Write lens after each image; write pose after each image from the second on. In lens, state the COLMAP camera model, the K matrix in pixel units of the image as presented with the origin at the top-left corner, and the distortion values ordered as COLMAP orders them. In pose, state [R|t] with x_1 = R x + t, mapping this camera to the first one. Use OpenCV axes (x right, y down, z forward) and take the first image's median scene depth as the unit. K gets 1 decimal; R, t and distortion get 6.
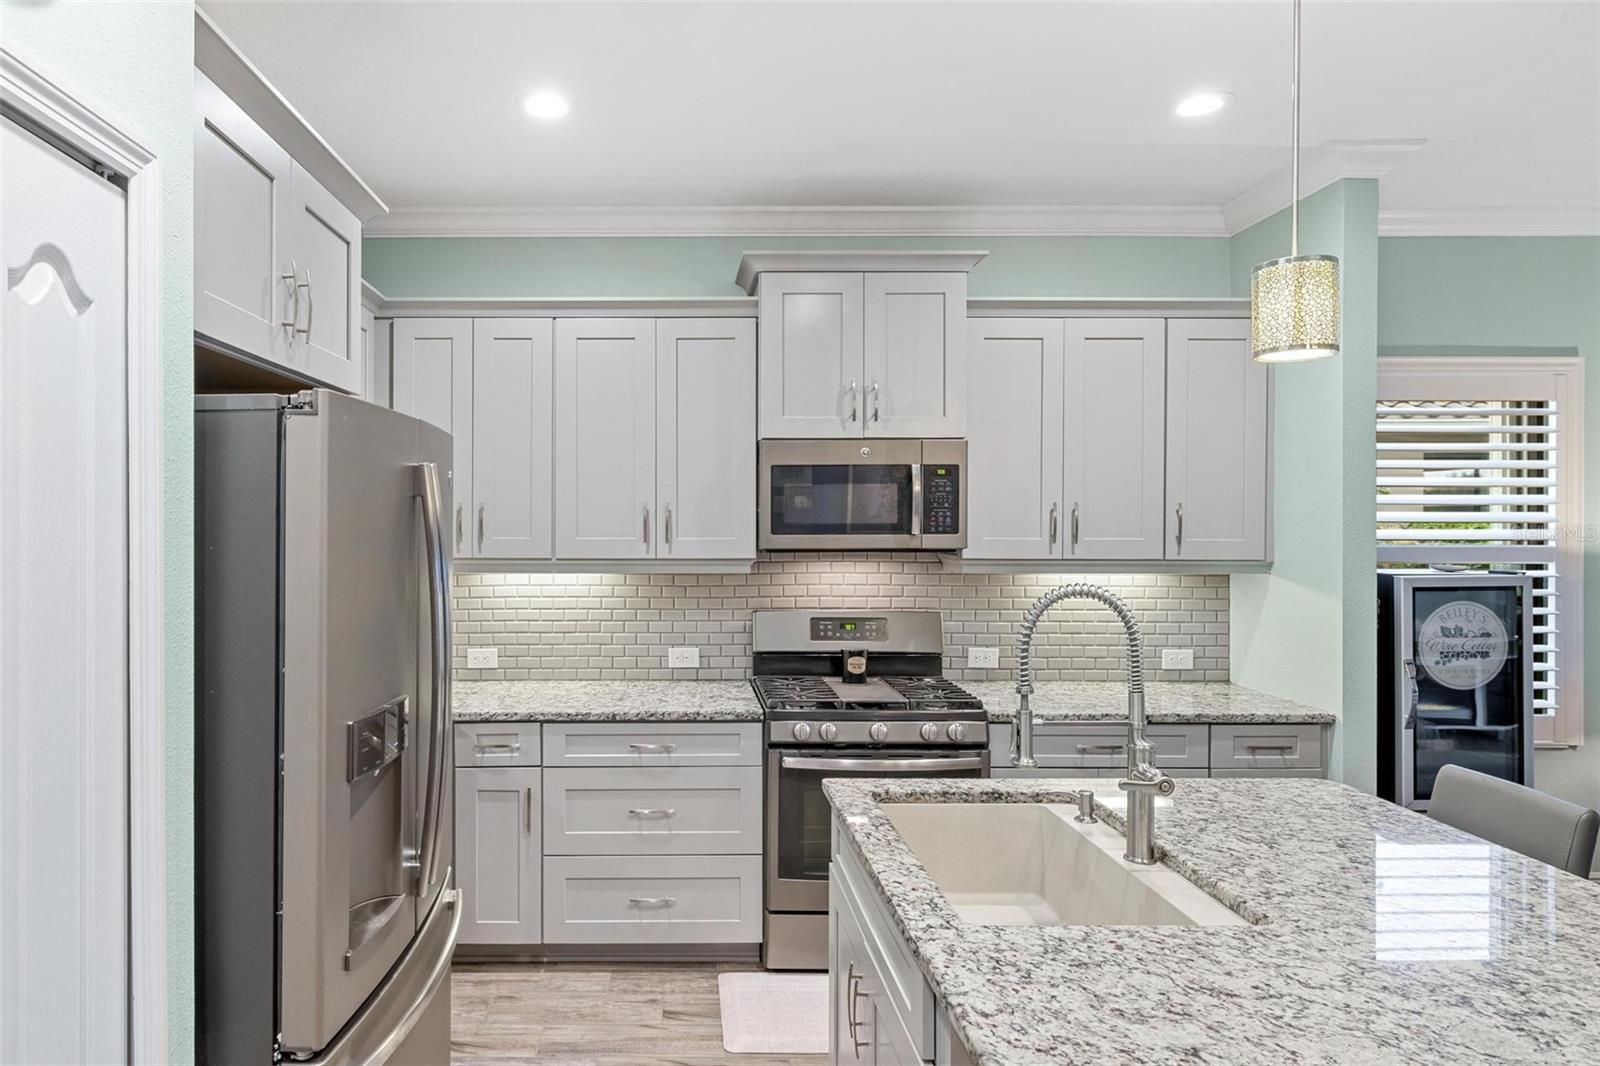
lens RADIAL K [[974.2, 0, 668.1], [0, 974.2, 525.3], [0, 0, 1]] dist [-0.001964, 0.001241]
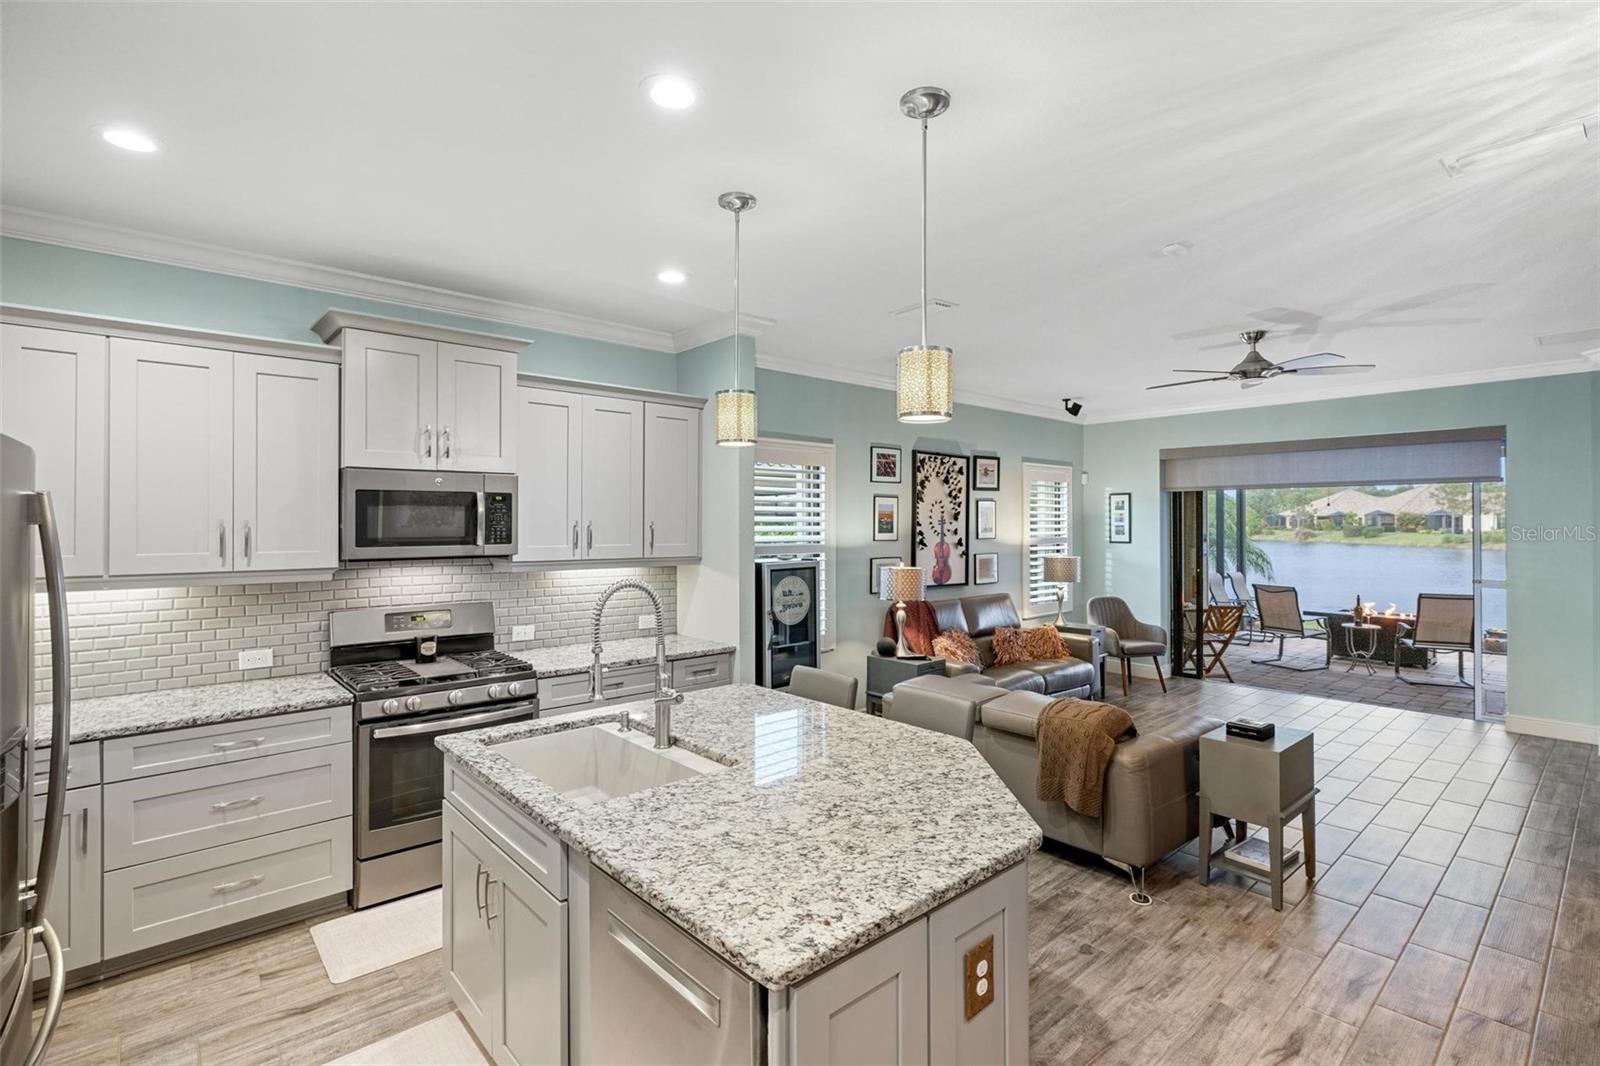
lens RADIAL K [[751.3, 0, 799.1], [0, 751.3, 521.2], [0, 0, 1]] dist [-0.005843, 0.000740]
pose [[0.743836, 0.001557, 0.668361, -0.110892], [0.004172, 0.999967, -0.006972, -0.014682], [-0.668349, 0.007974, 0.743805, -0.055138]]
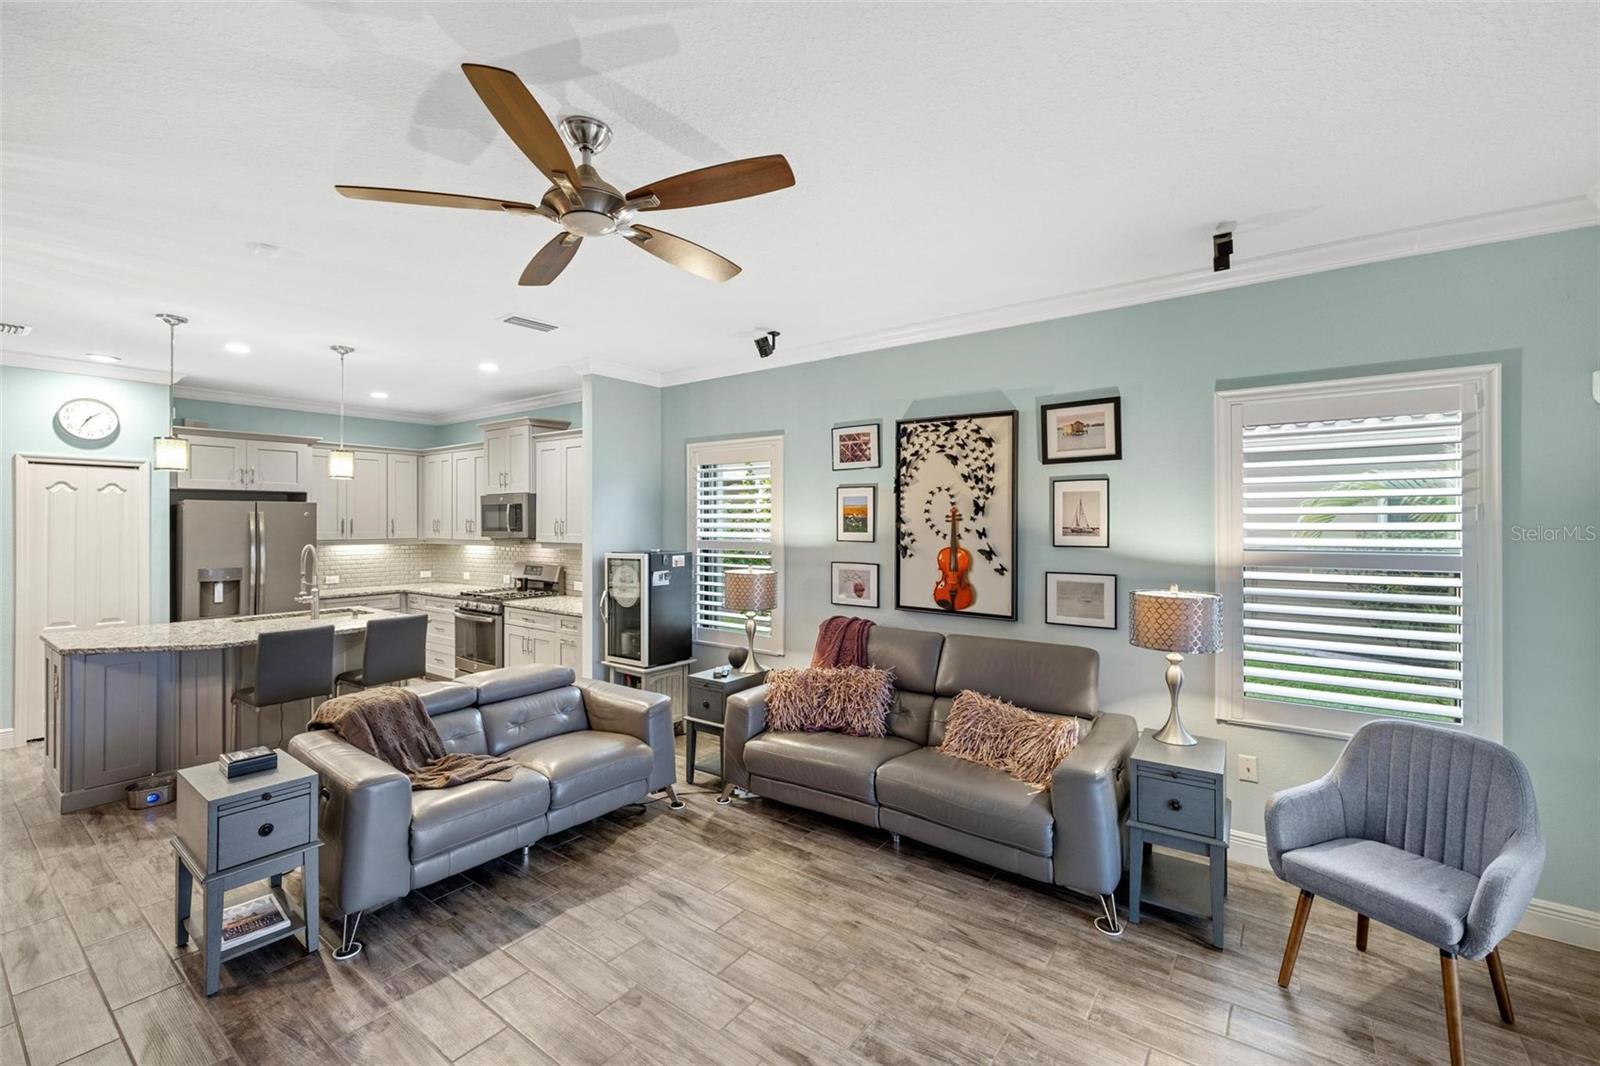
lens RADIAL K [[671.7, 0, 800.2], [0, 671.7, 520.1], [0, 0, 1]] dist [0.000526, 0.000008]
pose [[0.807440, -0.001230, -0.589948, 1.972510], [-0.003245, 0.999973, -0.006525, -0.012312], [0.589940, 0.007183, 0.807415, 0.040285]]
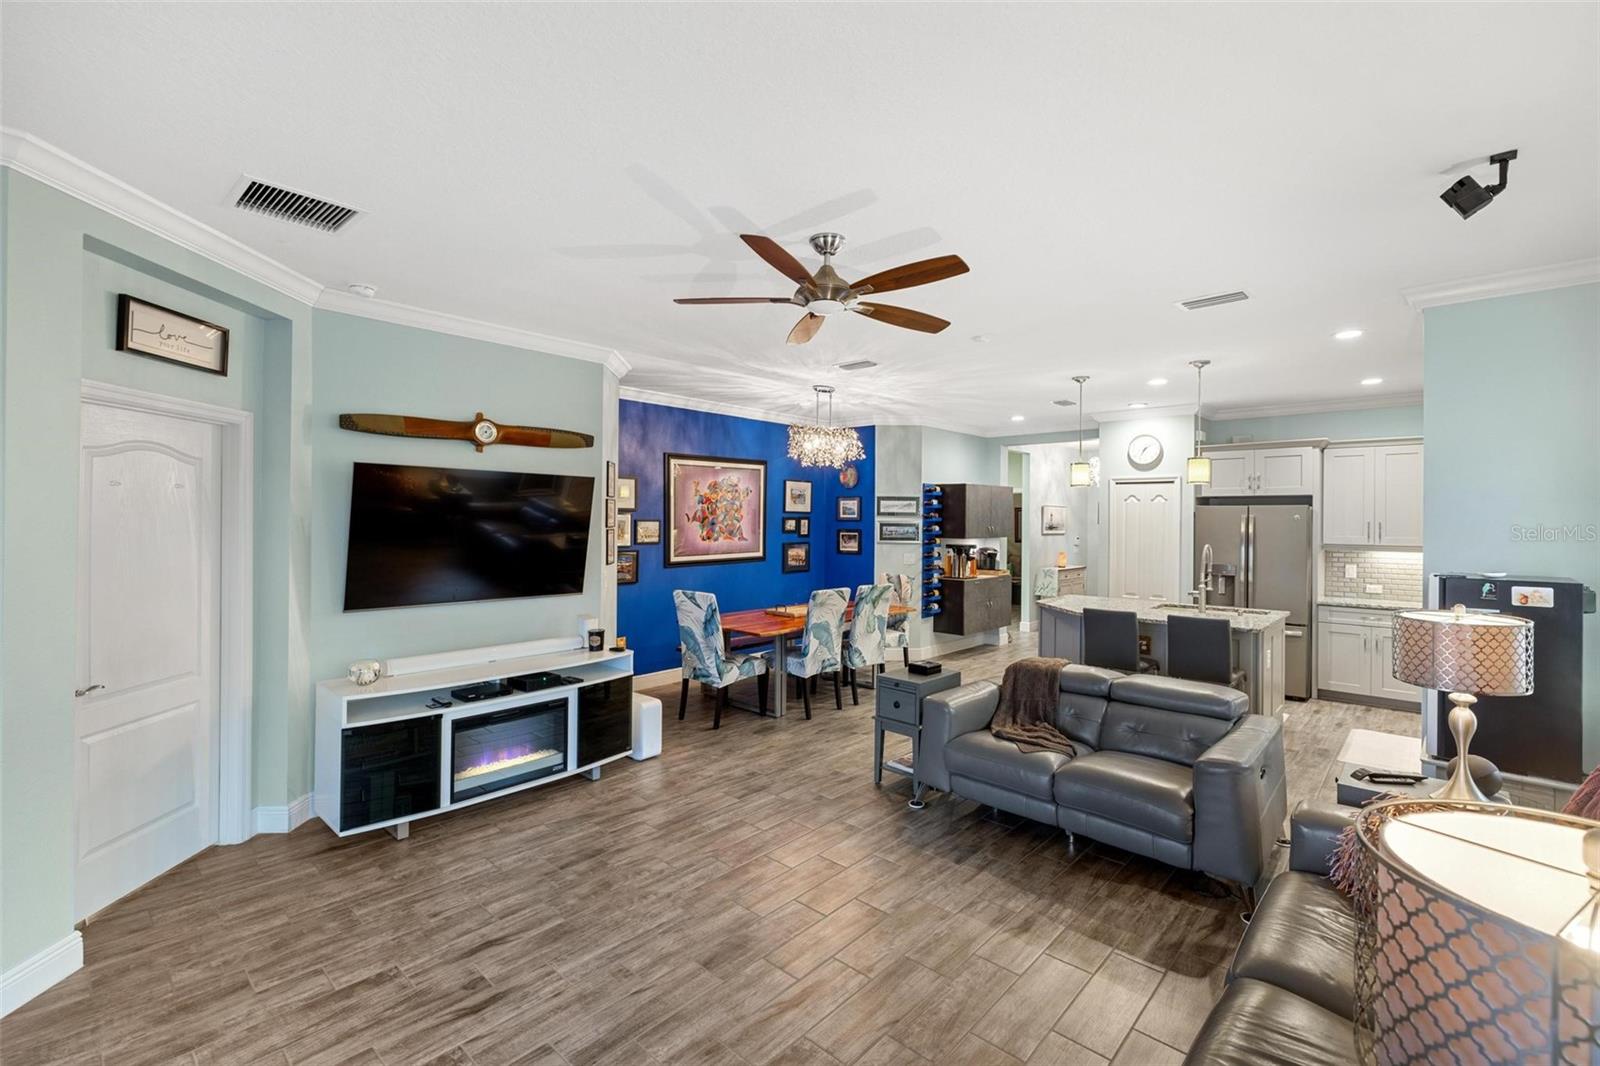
lens RADIAL K [[701.2, 0, 799.5], [0, 701.2, 518.0], [0, 0, 1]] dist [0.002955, 0.000063]
pose [[-0.672666, -0.007794, -0.739905, 2.139044], [-0.012551, 0.999921, 0.000877, -0.018628], [0.739840, 0.009876, -0.672711, 0.996079]]
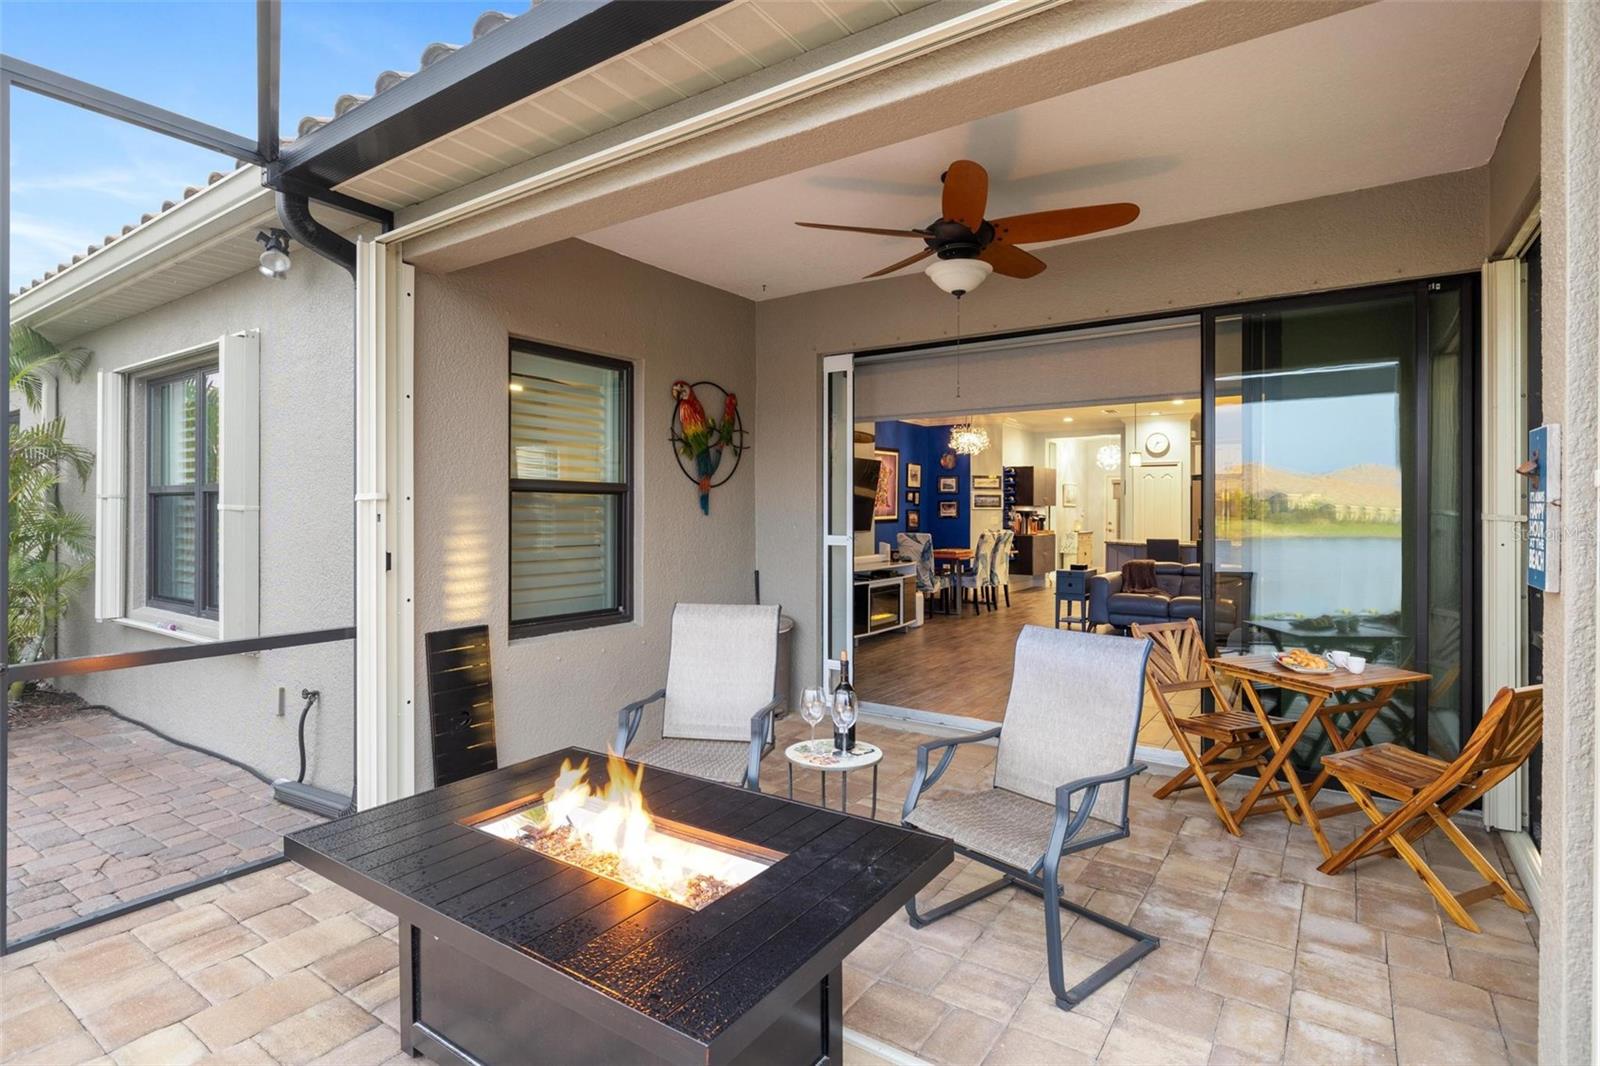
lens RADIAL K [[796.8, 0, 806.2], [0, 796.8, 522.7], [0, 0, 1]] dist [-0.002184, 0.000339]
pose [[-0.556964, 0.010830, -0.830466, 3.740585], [-0.005643, 0.999843, 0.016823, 0.069907], [0.830518, 0.014056, -0.556815, 1.019384]]
